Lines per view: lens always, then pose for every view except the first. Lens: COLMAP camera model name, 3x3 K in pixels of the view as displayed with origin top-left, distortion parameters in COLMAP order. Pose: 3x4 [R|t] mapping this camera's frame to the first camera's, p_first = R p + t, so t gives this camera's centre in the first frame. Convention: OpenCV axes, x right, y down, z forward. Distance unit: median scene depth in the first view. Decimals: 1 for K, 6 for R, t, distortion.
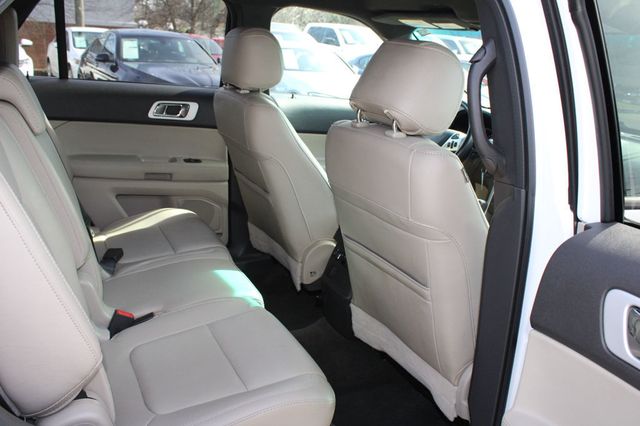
lens RADIAL K [[594.2, 0, 320.9], [0, 594.2, 207.6], [0, 0, 1]] dist [-0.088182, 0.000000]
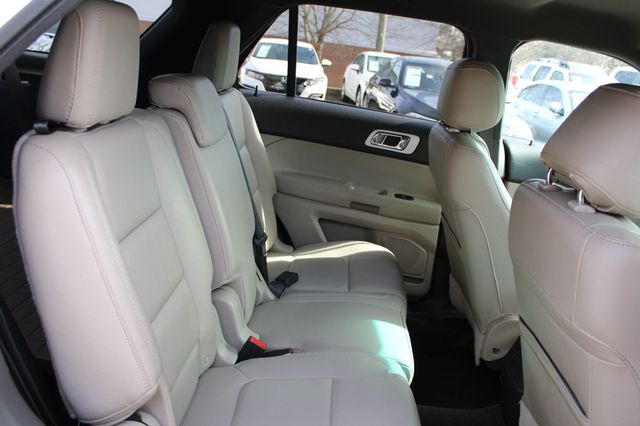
lens RADIAL K [[594.2, 0, 318.8], [0, 594.2, 215.1], [0, 0, 1]] dist [-0.088182, 0.000000]
pose [[0.870182, 0.174823, -0.460674, 0.106710], [-0.193590, 0.981060, 0.006629, -0.032205], [0.453108, 0.083414, 0.887545, 0.112673]]
